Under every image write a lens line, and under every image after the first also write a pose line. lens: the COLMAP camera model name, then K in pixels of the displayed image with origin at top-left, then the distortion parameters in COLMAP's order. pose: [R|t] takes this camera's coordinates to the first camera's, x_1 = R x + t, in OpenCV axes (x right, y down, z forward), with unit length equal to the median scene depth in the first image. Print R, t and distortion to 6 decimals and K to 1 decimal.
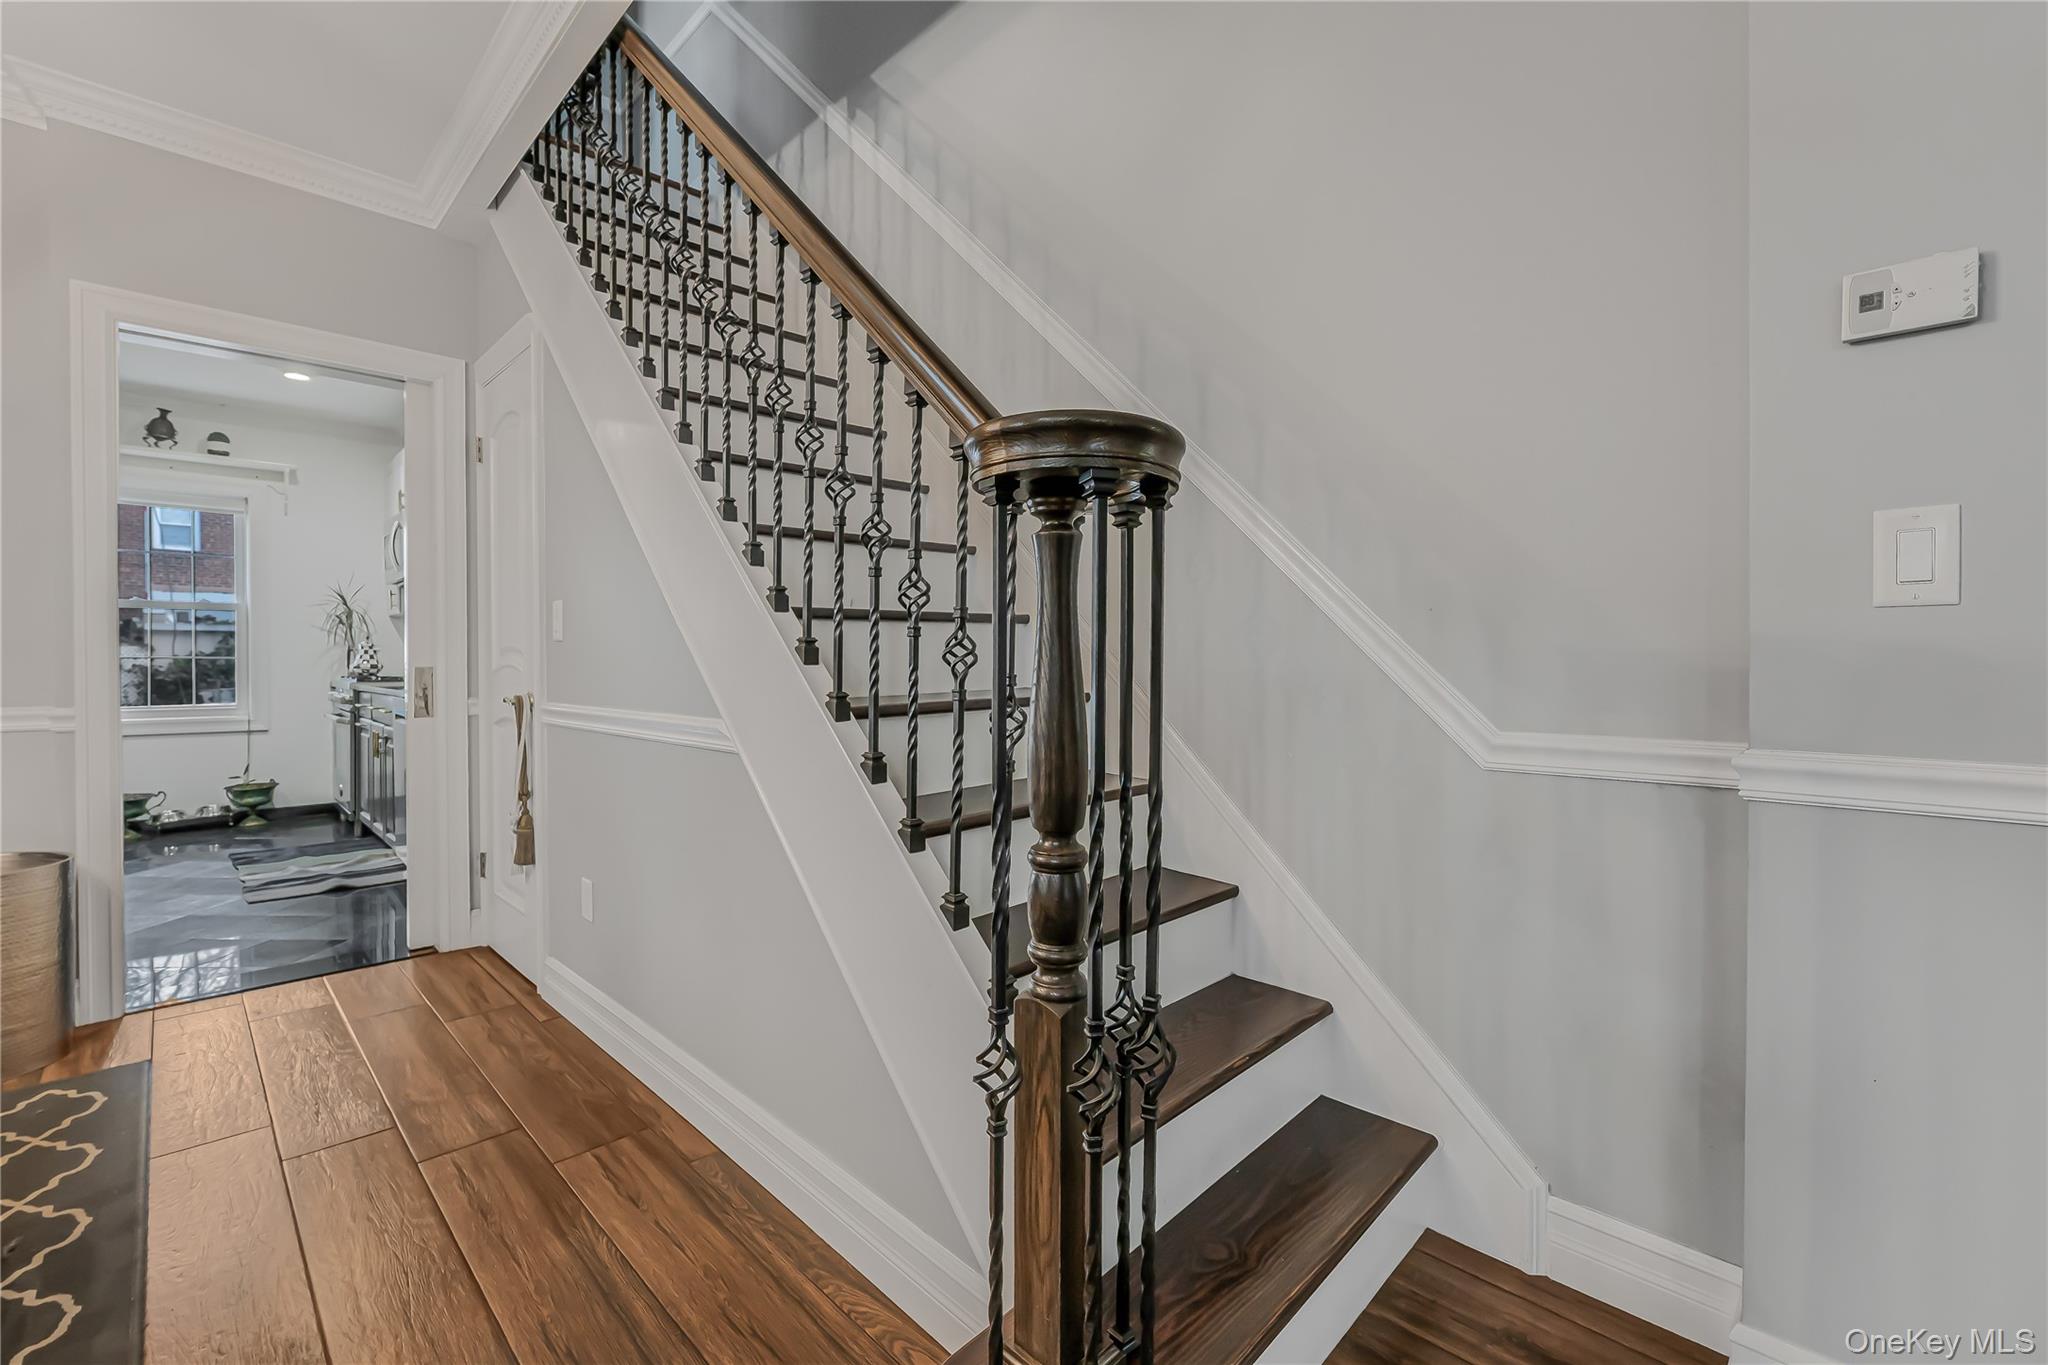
lens RADIAL K [[851.8, 0, 989.0], [0, 851.8, 669.7], [0, 0, 1]] dist [-0.001876, -0.000402]
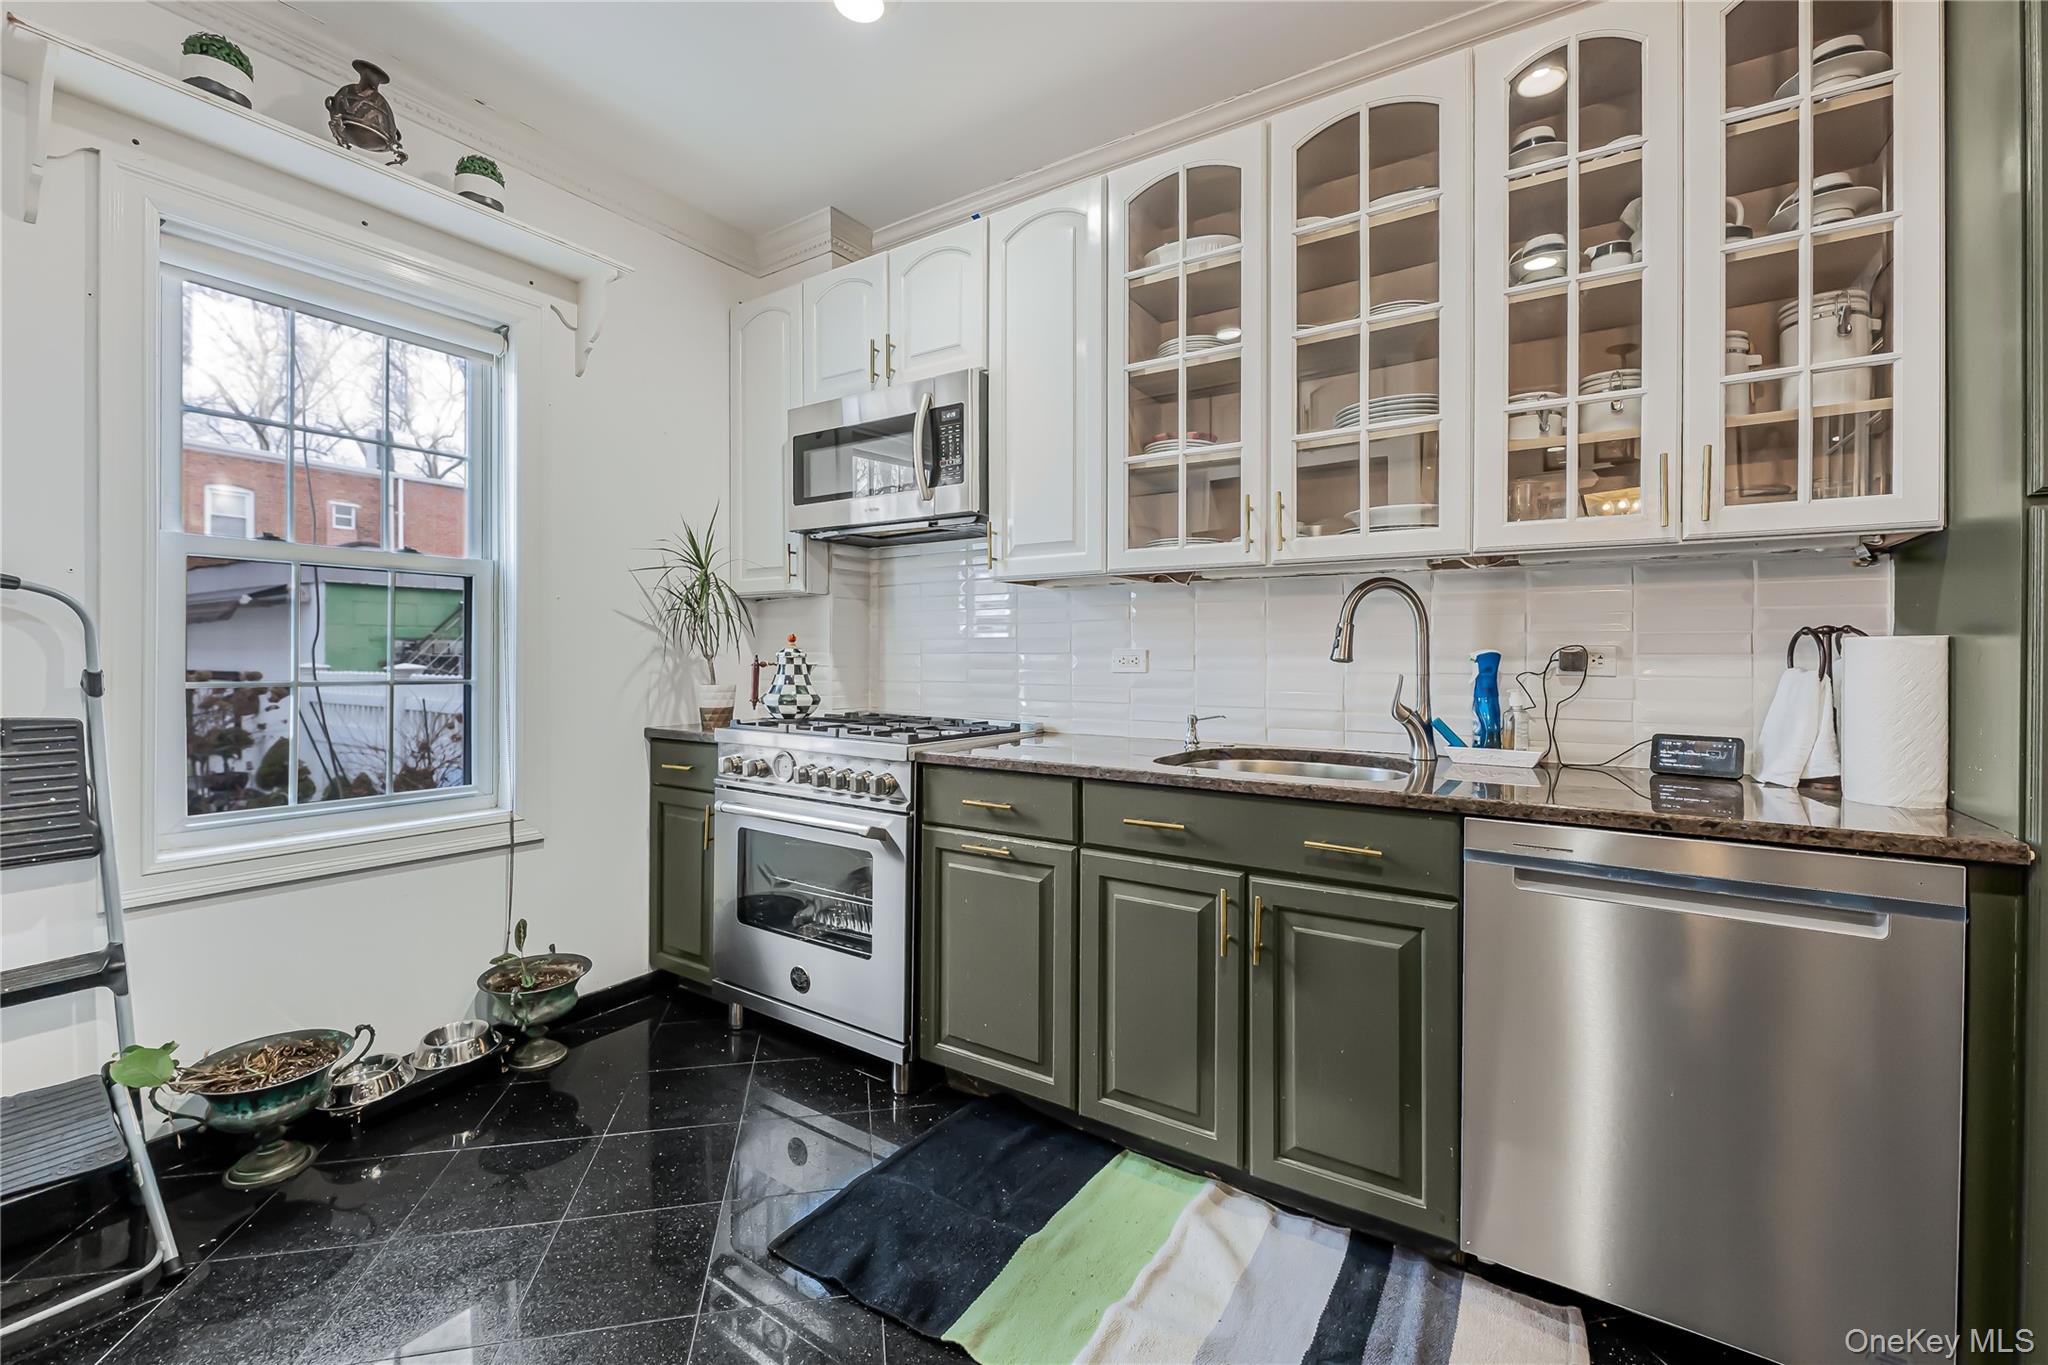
lens RADIAL K [[832.1, 0, 1029.7], [0, 832.1, 660.9], [0, 0, 1]] dist [-0.001431, -0.000453]
pose [[0.976643, 0.002236, 0.214855, -0.753003], [-0.000992, 0.999982, -0.005896, -0.024673], [-0.214865, 0.005546, 0.976628, 0.552810]]
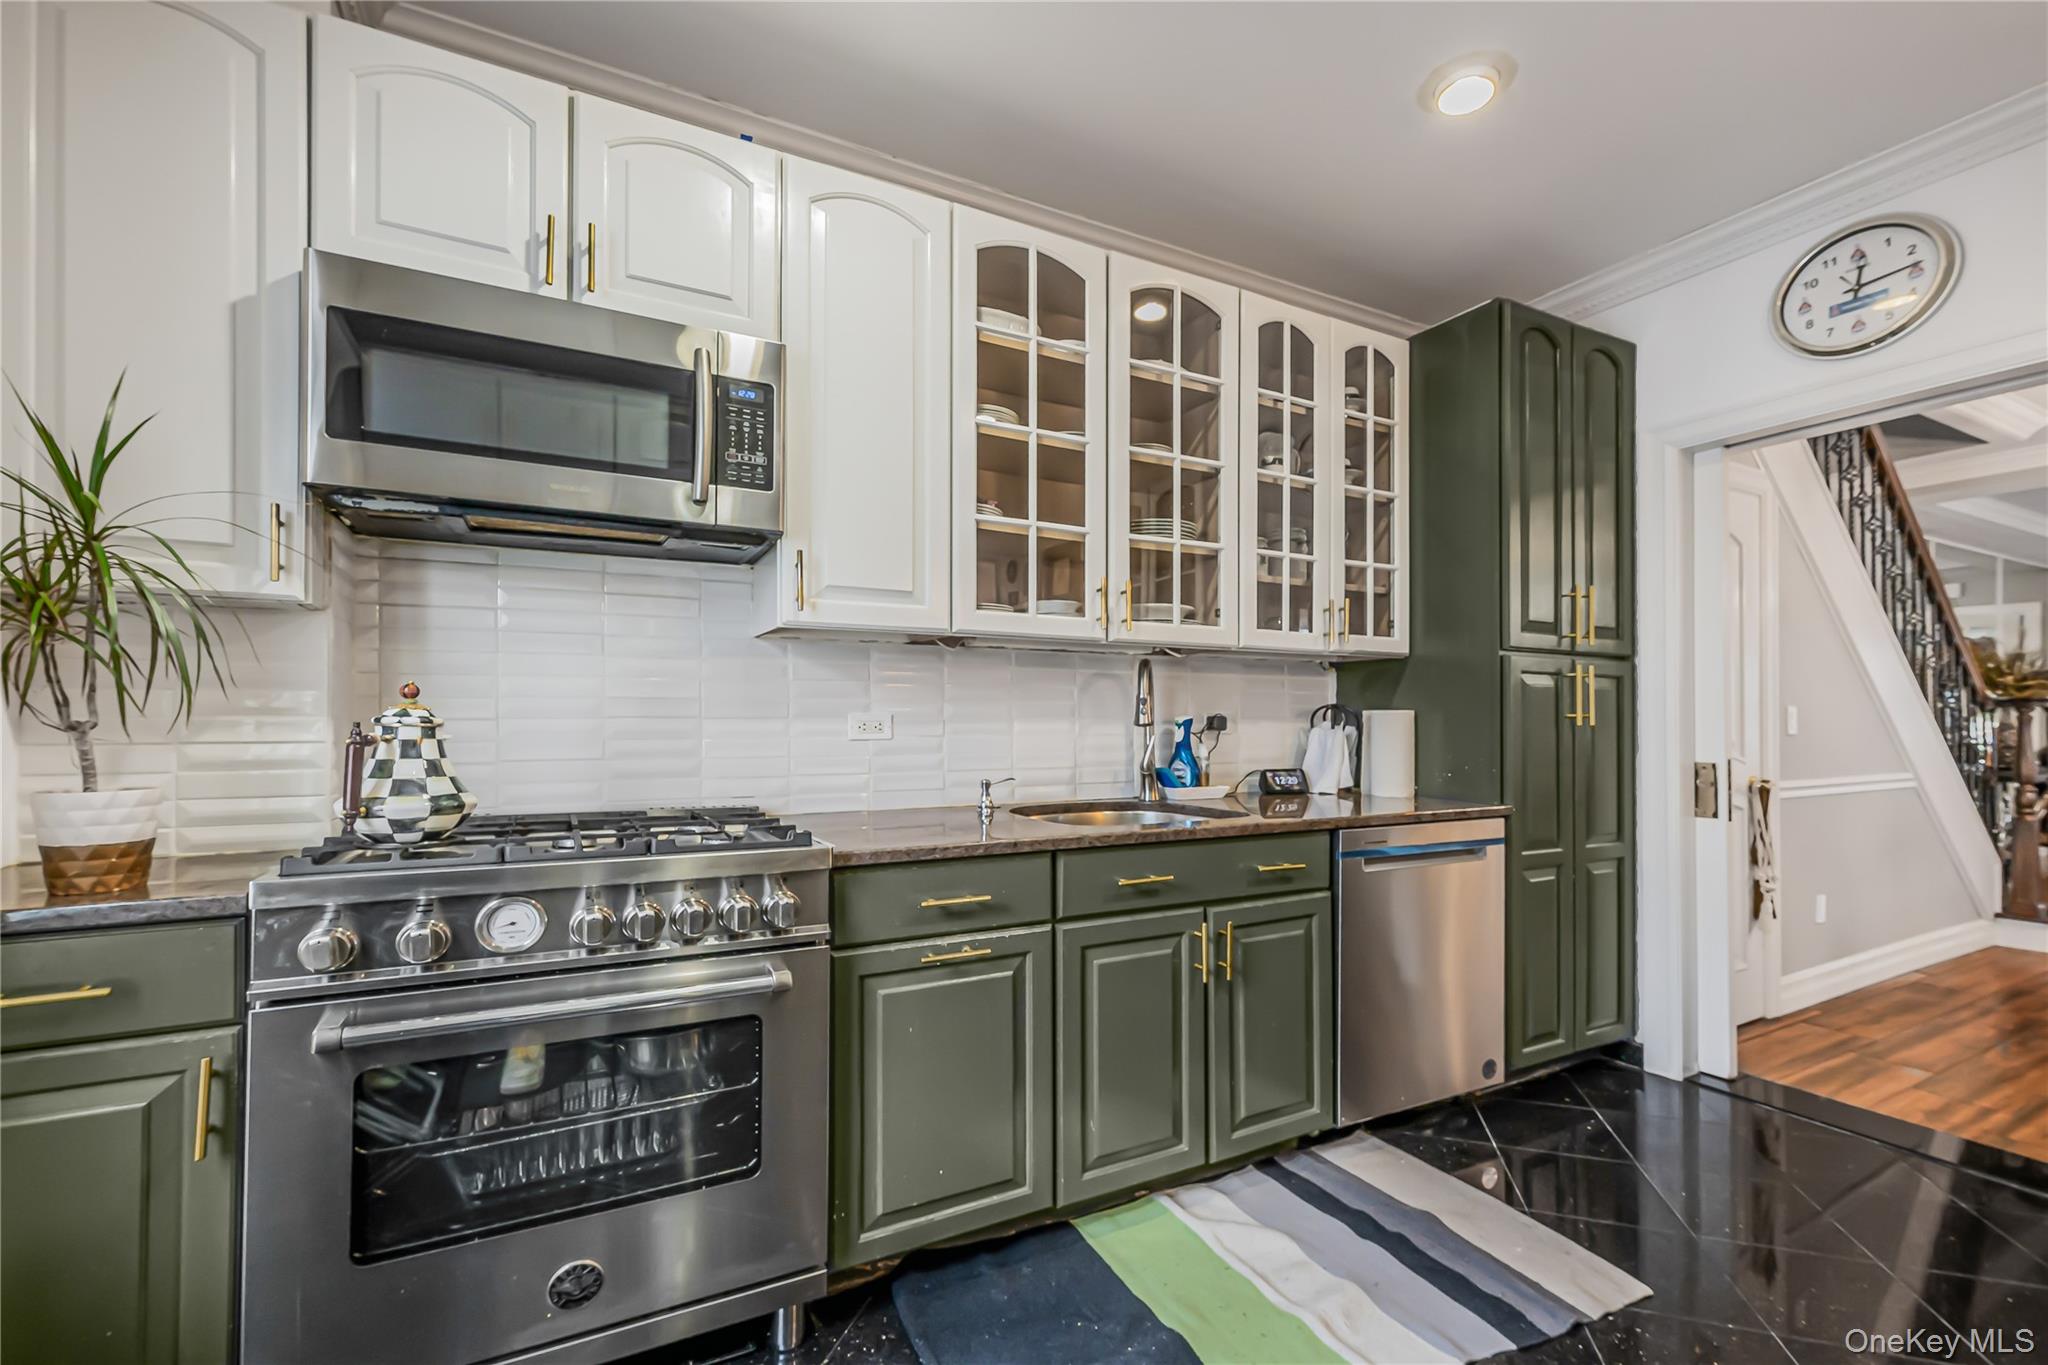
lens RADIAL K [[814.8, 0, 1112.2], [0, 814.8, 704.0], [0, 0, 1]] dist [0.001245, -0.000035]
pose [[0.296629, 0.016555, 0.954849, -0.968664], [0.007652, 0.999776, -0.019711, -0.030199], [-0.954962, 0.013154, 0.296436, 0.775239]]
